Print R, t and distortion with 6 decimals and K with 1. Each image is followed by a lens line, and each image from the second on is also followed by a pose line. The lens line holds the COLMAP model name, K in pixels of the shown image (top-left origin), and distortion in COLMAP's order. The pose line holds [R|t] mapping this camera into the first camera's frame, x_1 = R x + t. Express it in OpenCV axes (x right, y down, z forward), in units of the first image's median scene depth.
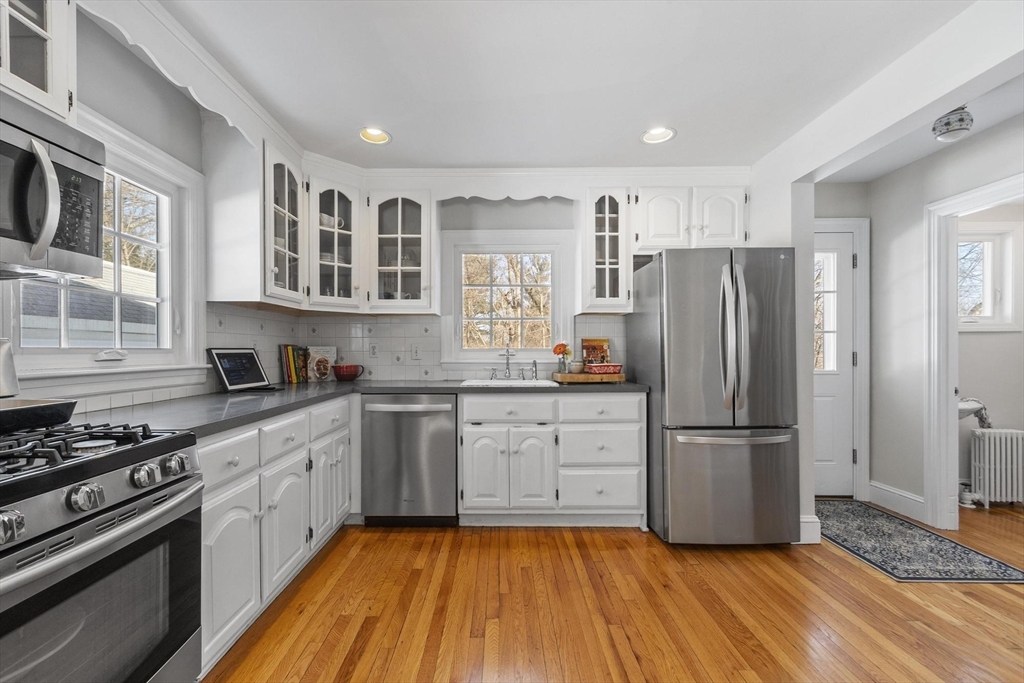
lens RADIAL K [[447.9, 0, 492.6], [0, 447.9, 352.9], [0, 0, 1]] dist [0.000758, 0.000394]
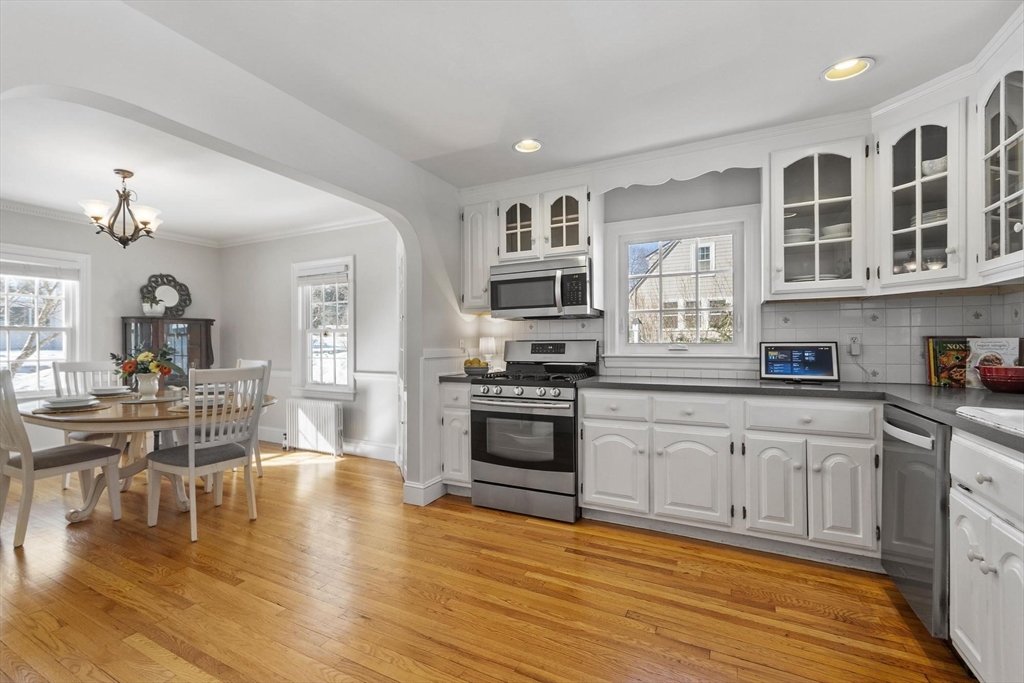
lens RADIAL K [[447.2, 0, 489.1], [0, 447.2, 347.1], [0, 0, 1]] dist [0.002478, 0.000450]
pose [[-0.456365, 0.009712, -0.889740, 0.671454], [-0.001250, 0.999932, 0.011556, -0.009016], [0.889792, 0.006386, -0.456322, 0.752818]]
